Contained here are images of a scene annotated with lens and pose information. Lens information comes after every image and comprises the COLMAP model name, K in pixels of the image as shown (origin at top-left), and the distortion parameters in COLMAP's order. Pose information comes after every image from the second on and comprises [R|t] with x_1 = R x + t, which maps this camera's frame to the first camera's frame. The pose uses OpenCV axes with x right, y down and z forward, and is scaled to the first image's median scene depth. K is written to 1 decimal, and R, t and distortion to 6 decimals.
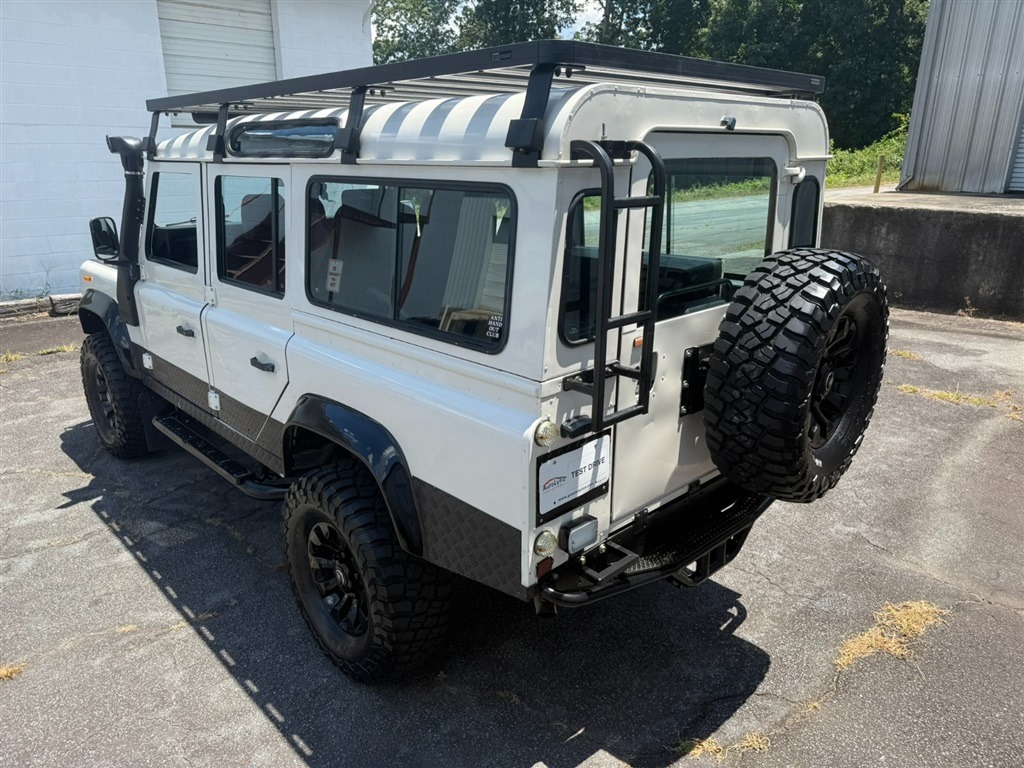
lens RADIAL K [[725.2, 0, 516.0], [0, 725.2, 387.7], [0, 0, 1]] dist [0.036651, -0.039696]
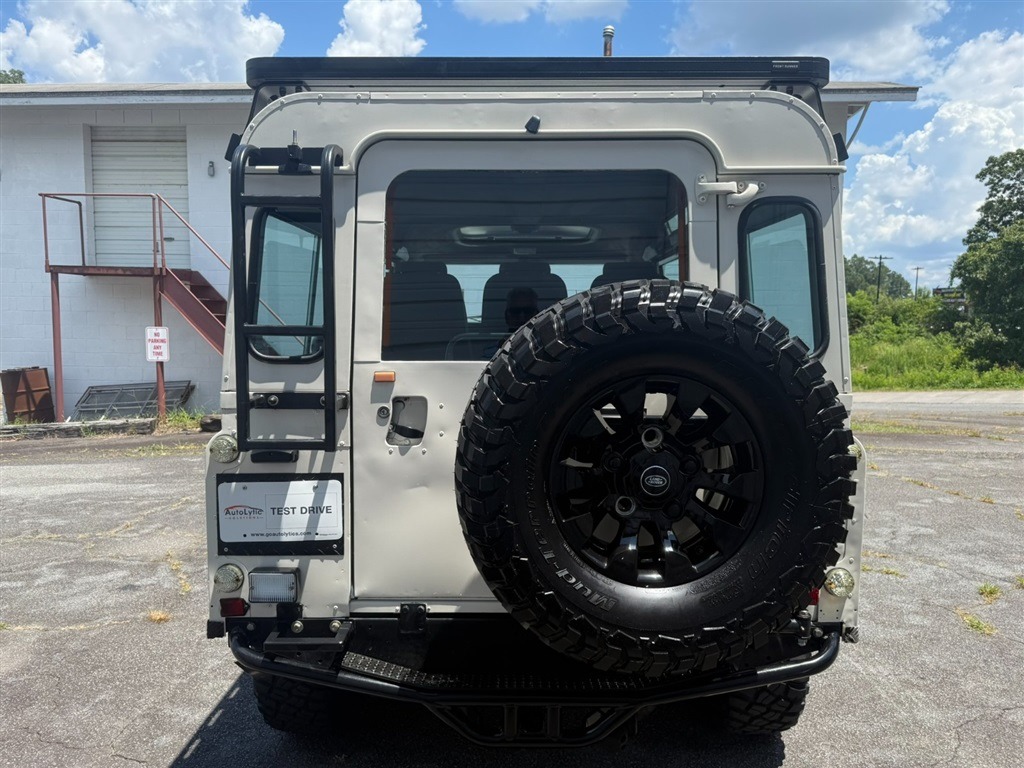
lens RADIAL K [[716.7, 0, 513.9], [0, 716.7, 372.9], [0, 0, 1]] dist [0.001206, -0.003014]
pose [[0.721879, 0.054197, -0.689893, 0.701919], [-0.213736, 0.965648, -0.147785, 0.018411], [0.658185, 0.254138, 0.708665, 0.417984]]
